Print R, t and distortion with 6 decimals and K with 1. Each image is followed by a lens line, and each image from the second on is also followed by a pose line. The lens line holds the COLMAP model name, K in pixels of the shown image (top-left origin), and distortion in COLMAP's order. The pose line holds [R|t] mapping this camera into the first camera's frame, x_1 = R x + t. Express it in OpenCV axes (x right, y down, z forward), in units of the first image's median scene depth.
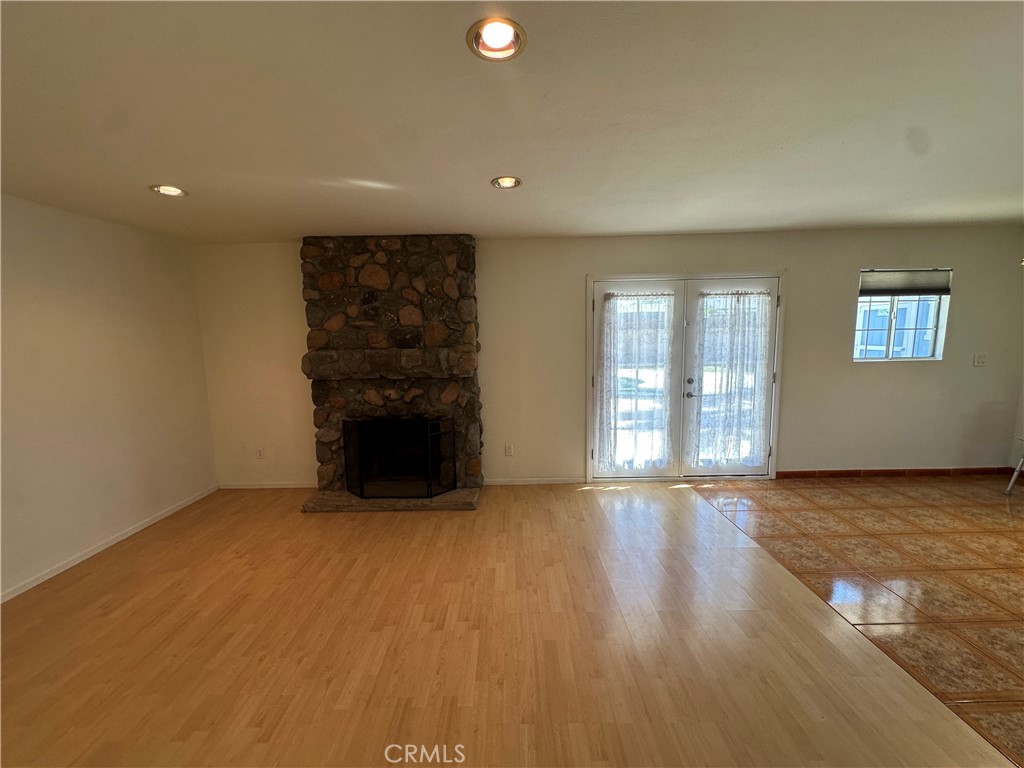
lens RADIAL K [[409.4, 0, 509.7], [0, 409.4, 385.7], [0, 0, 1]] dist [-0.005849, 0.001014]
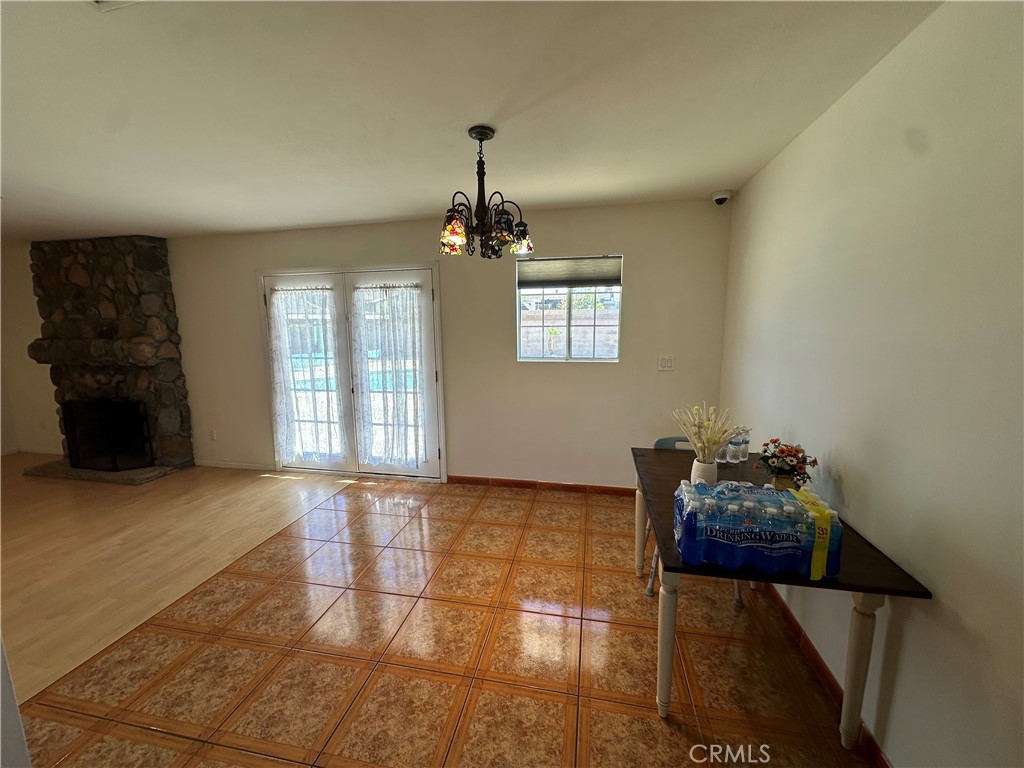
lens RADIAL K [[409.4, 0, 512.6], [0, 409.4, 384.4], [0, 0, 1]] dist [-0.005849, 0.001014]
pose [[0.979915, 0.038186, -0.195727, 1.048147], [-0.033489, 0.999067, 0.027253, -0.033144], [0.196585, -0.020150, 0.980280, 0.112720]]
